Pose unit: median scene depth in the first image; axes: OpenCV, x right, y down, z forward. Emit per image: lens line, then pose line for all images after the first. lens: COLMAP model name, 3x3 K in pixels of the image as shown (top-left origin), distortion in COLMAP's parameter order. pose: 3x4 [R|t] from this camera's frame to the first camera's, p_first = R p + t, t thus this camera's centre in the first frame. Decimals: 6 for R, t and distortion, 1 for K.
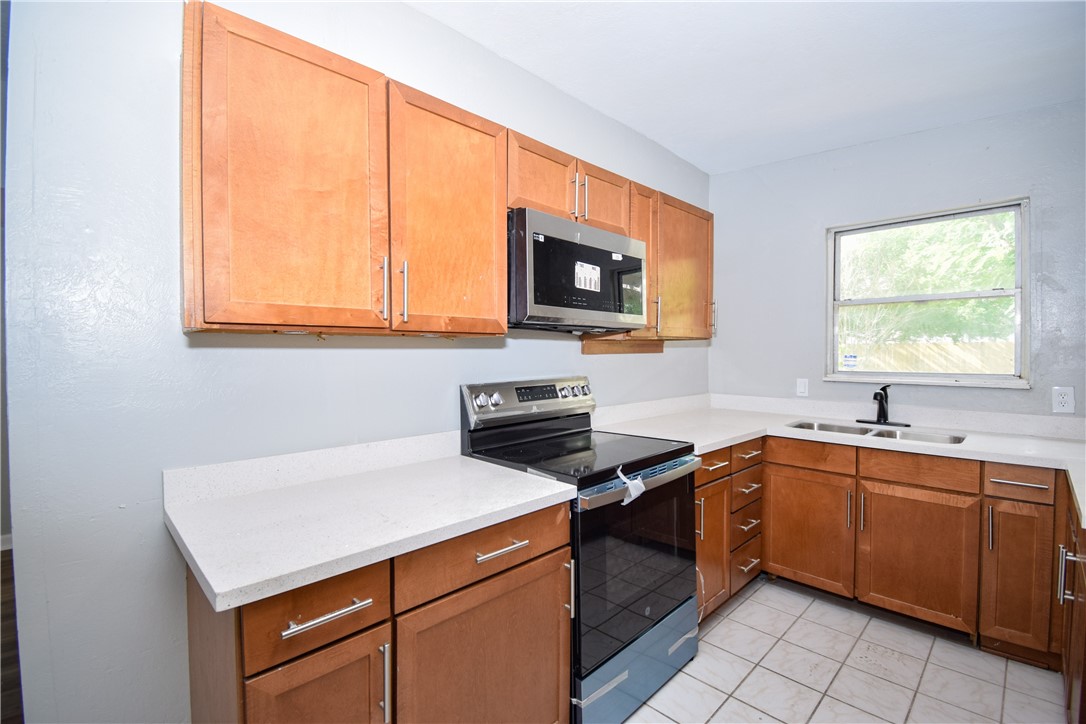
lens RADIAL K [[478.7, 0, 547.7], [0, 478.7, 359.0], [0, 0, 1]] dist [0.021428, -0.025091]
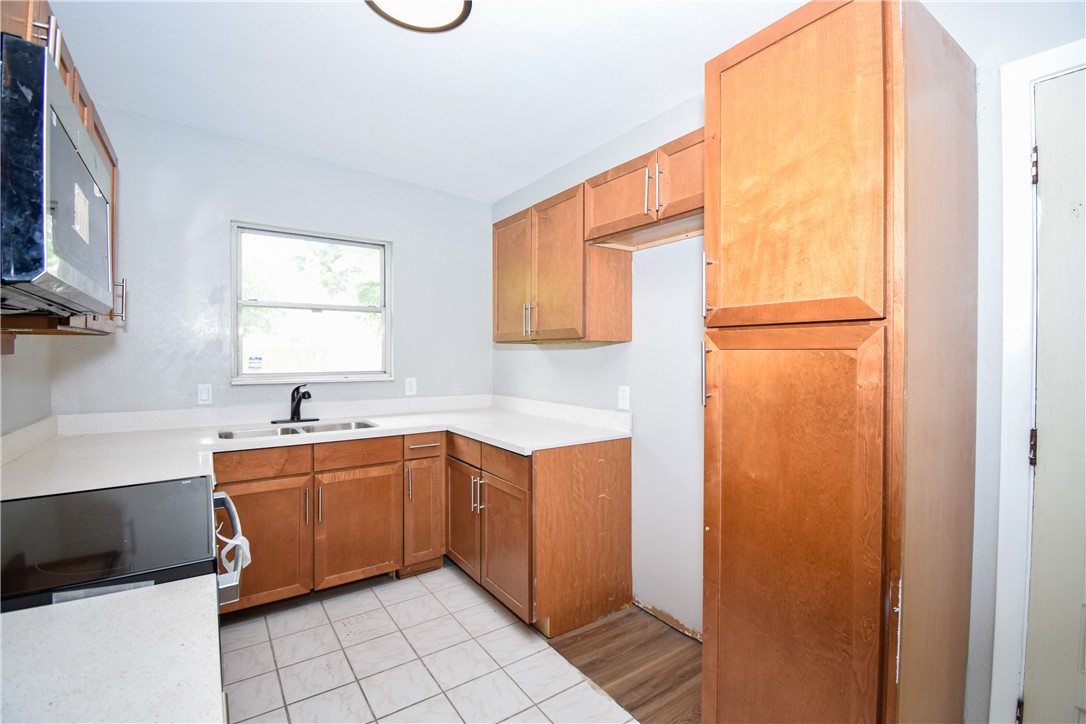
lens RADIAL K [[484.6, 0, 546.9], [0, 484.6, 358.4], [0, 0, 1]] dist [0.020983, -0.023505]
pose [[0.178323, -0.007571, 0.983943, -0.317253], [0.015350, 0.999870, 0.004912, -0.001168], [-0.983852, 0.014228, 0.178416, 0.322108]]
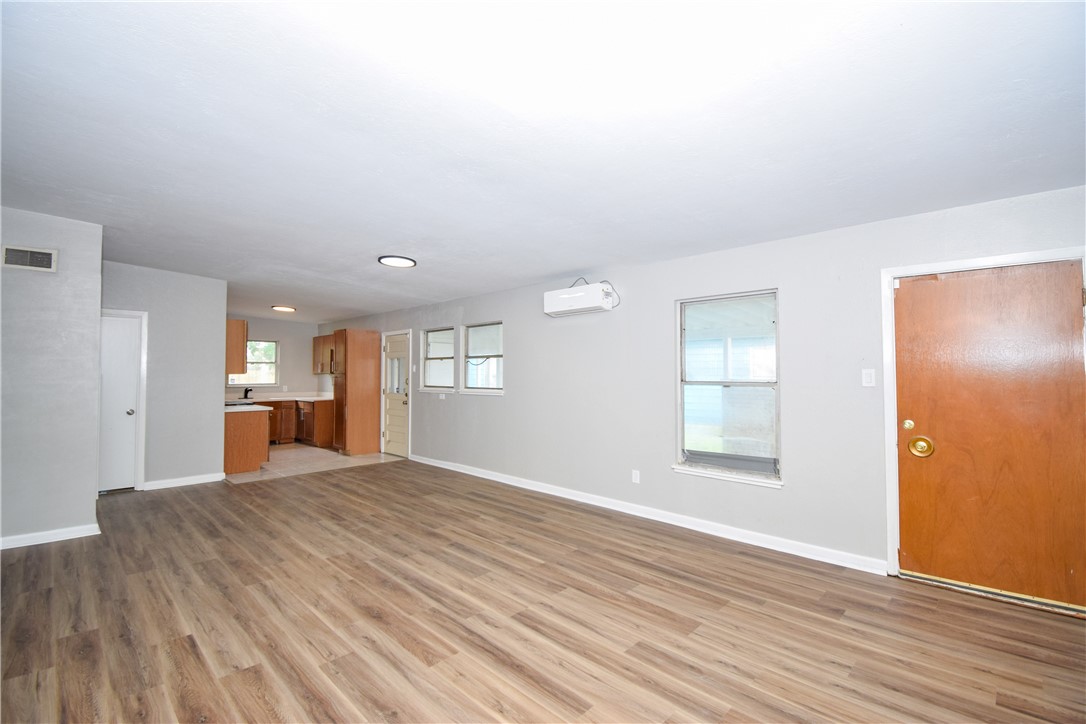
lens RADIAL K [[478.7, 0, 547.7], [0, 478.7, 359.0], [0, 0, 1]] dist [0.021428, -0.025091]
pose [[-0.018405, 0.033945, 0.999254, -3.451470], [0.020964, 0.999217, -0.033558, 0.014193], [-0.999611, 0.020330, -0.019102, -1.363747]]
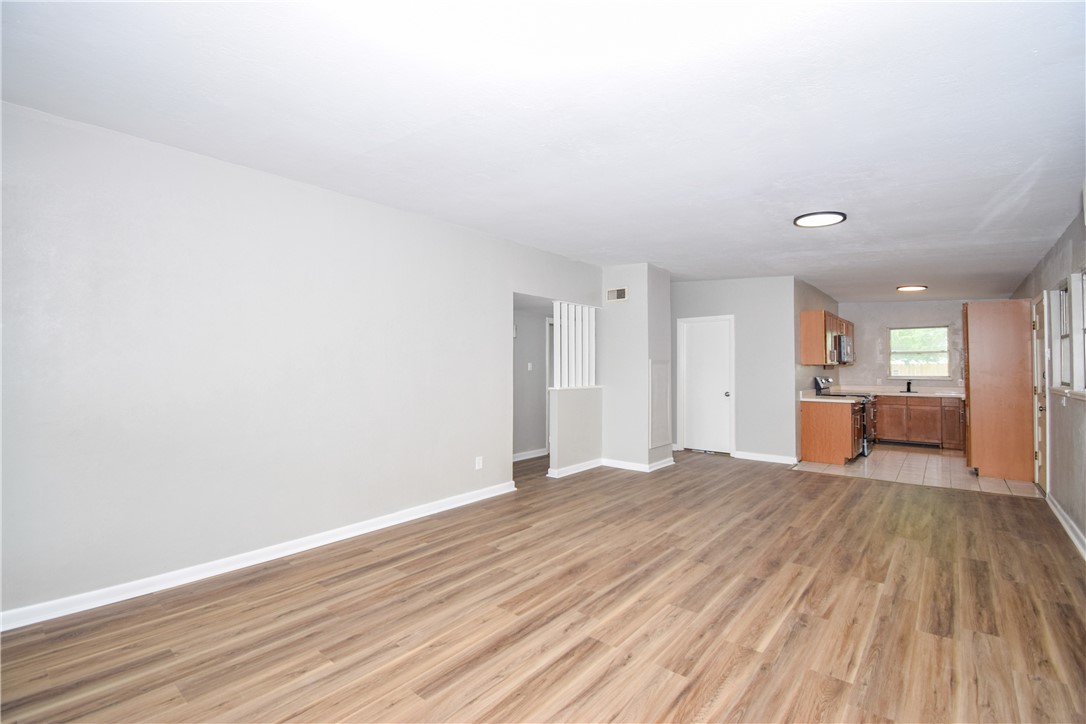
lens RADIAL K [[484.6, 0, 546.9], [0, 484.6, 358.4], [0, 0, 1]] dist [0.020983, -0.023505]
pose [[0.995678, 0.006177, 0.092667, -2.382938], [-0.002514, 0.999213, -0.039588, 0.056157], [-0.092839, 0.039184, 0.994910, -2.381190]]
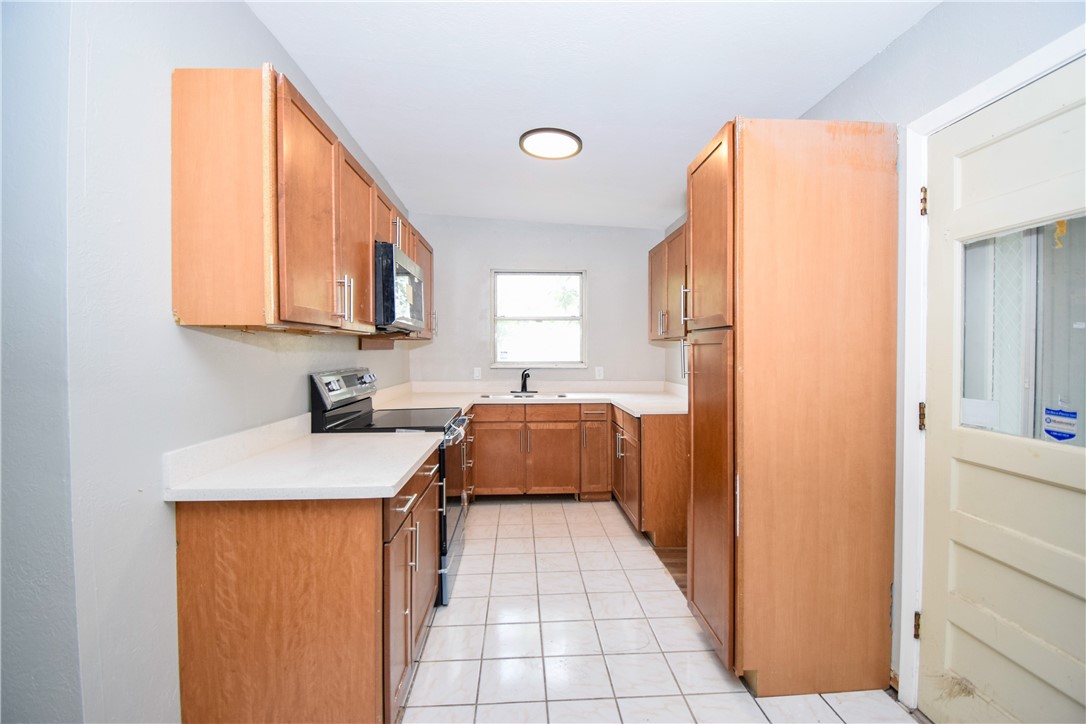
lens RADIAL K [[478.7, 0, 547.7], [0, 478.7, 359.0], [0, 0, 1]] dist [0.021428, -0.025091]
pose [[0.664662, -0.010713, 0.747067, -0.600083], [0.011594, 0.999925, 0.004025, 0.016049], [-0.747054, 0.005986, 0.664737, -0.202998]]
